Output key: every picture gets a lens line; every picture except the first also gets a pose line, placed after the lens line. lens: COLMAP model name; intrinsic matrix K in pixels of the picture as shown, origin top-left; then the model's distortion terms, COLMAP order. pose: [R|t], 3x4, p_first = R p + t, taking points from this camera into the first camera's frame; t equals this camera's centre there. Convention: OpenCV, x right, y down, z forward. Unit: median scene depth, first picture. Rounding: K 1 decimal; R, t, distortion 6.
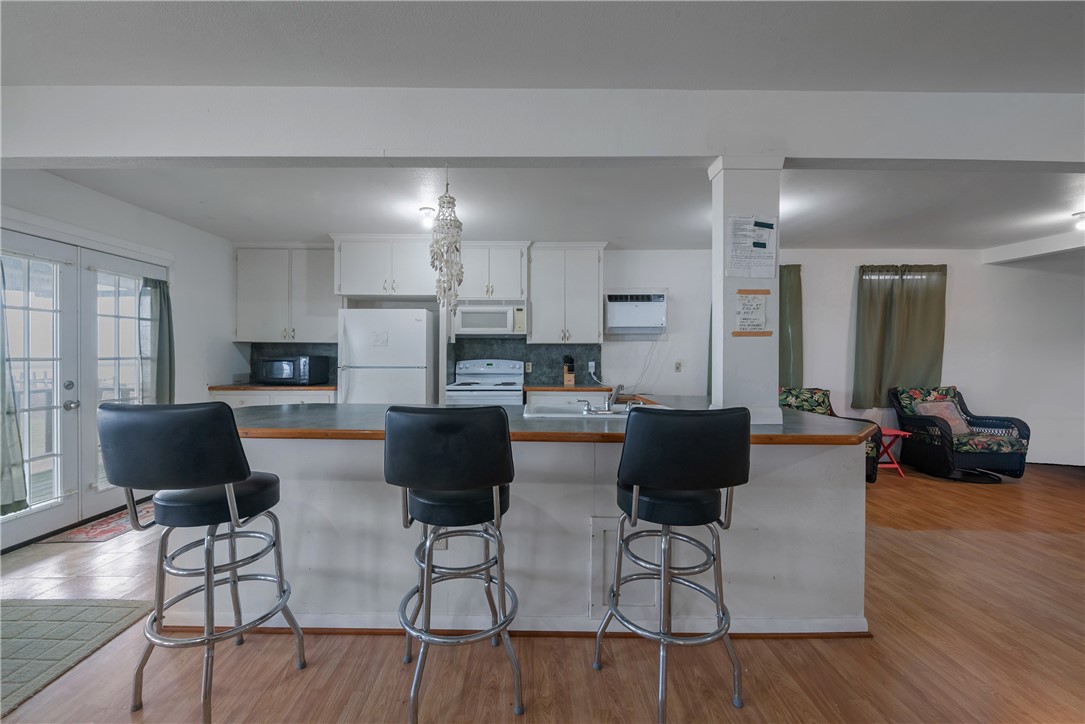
lens RADIAL K [[439.3, 0, 540.2], [0, 439.3, 362.4], [0, 0, 1]] dist [0.004022, -0.002883]
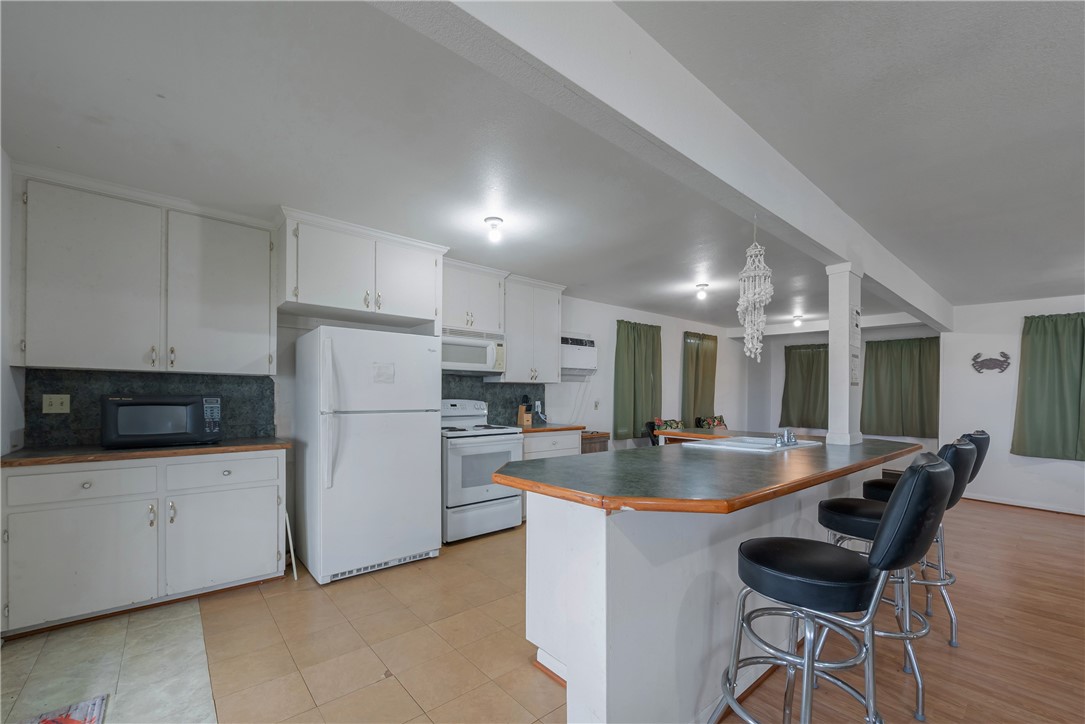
lens RADIAL K [[439.3, 0, 565.3], [0, 439.3, 399.3], [0, 0, 1]] dist [0.004022, -0.002883]
pose [[0.751000, -0.004513, 0.660286, -0.526901], [0.005088, 0.999987, 0.001048, -0.006588], [-0.660282, 0.002572, 0.751013, 0.213127]]
